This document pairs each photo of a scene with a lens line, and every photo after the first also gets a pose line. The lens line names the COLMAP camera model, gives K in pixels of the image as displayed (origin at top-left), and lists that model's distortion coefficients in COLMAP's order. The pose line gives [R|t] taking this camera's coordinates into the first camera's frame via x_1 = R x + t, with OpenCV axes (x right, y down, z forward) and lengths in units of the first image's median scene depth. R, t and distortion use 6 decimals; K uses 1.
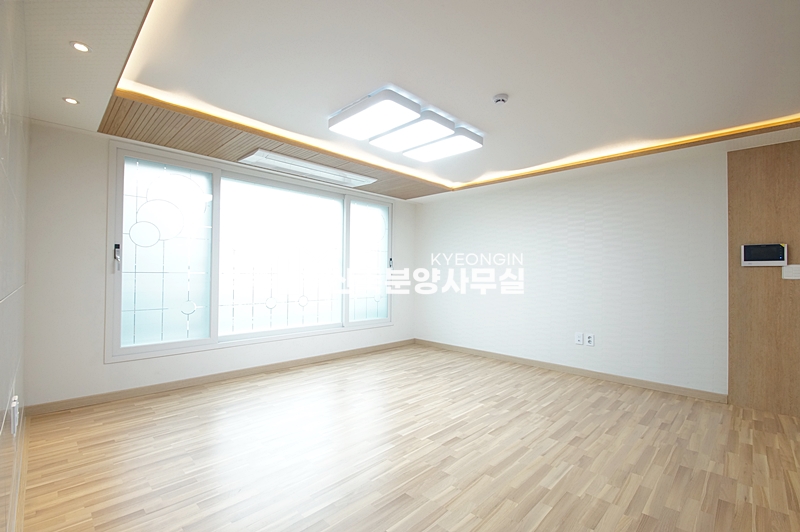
lens RADIAL K [[357.7, 0, 401.7], [0, 357.7, 269.6], [0, 0, 1]] dist [0.030906, -0.000258]
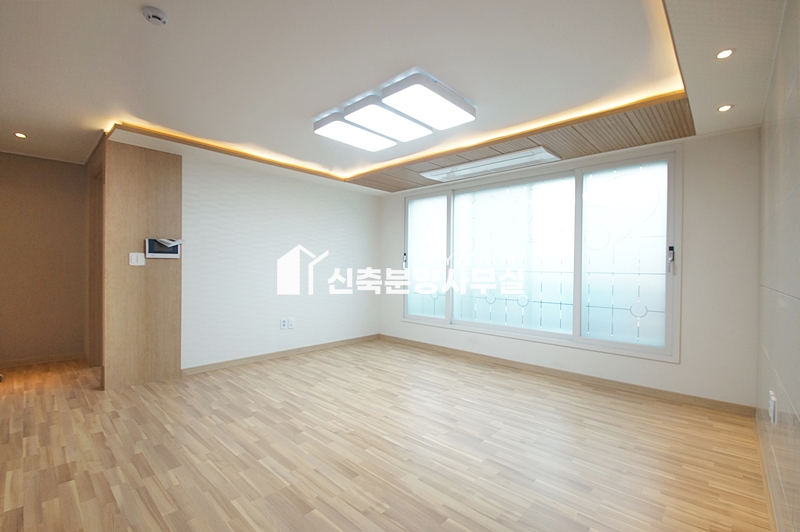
lens RADIAL K [[354.4, 0, 401.3], [0, 354.4, 269.6], [0, 0, 1]] dist [0.004287, -0.011526]
pose [[0.045414, -0.008079, -0.998936, 0.746345], [0.002374, 0.999965, -0.007980, 0.016851], [0.998965, -0.002009, 0.045432, 0.757224]]
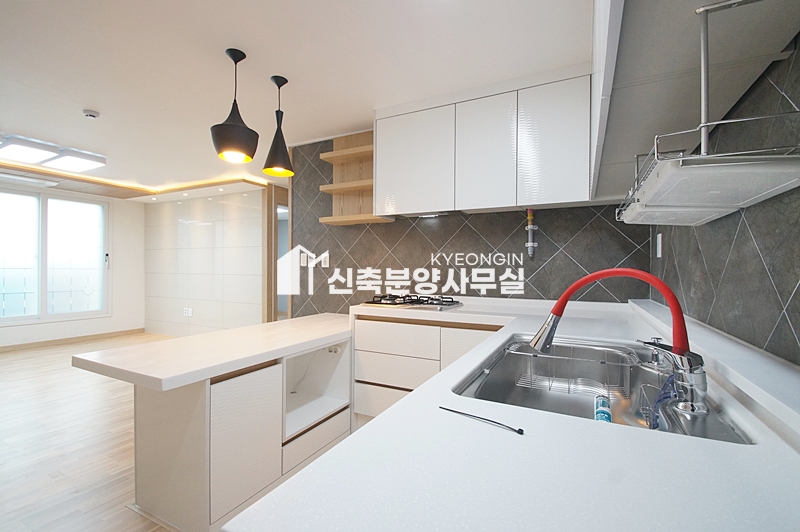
lens RADIAL K [[354.7, 0, 404.5], [0, 354.7, 269.8], [0, 0, 1]] dist [-0.014971, -0.000778]
pose [[0.943873, -0.009226, 0.330180, 0.655173], [0.002558, 0.999784, 0.020623, -0.001293], [-0.330299, -0.018621, 0.943693, -0.408362]]
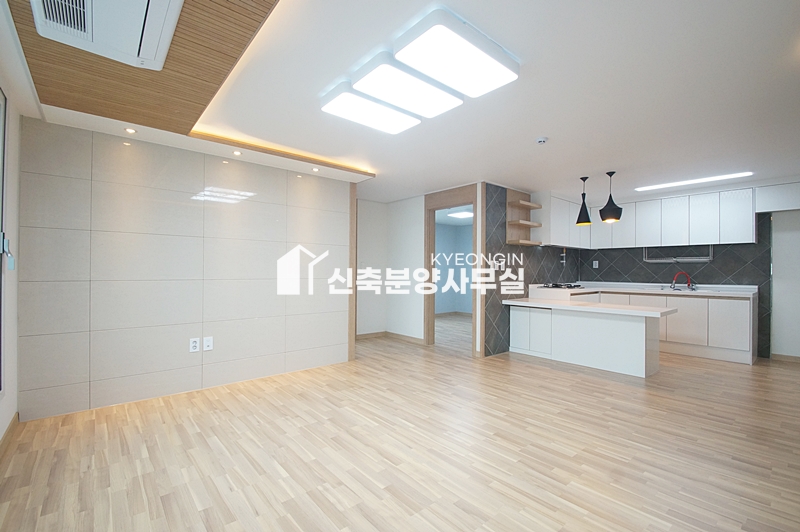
lens RADIAL K [[354.4, 0, 401.3], [0, 354.4, 269.6], [0, 0, 1]] dist [0.004287, -0.011526]
pose [[0.068304, -0.012397, 0.997588, -0.563852], [-0.020005, 0.999705, 0.013793, -0.003973], [-0.997464, -0.020899, 0.068036, 0.737299]]
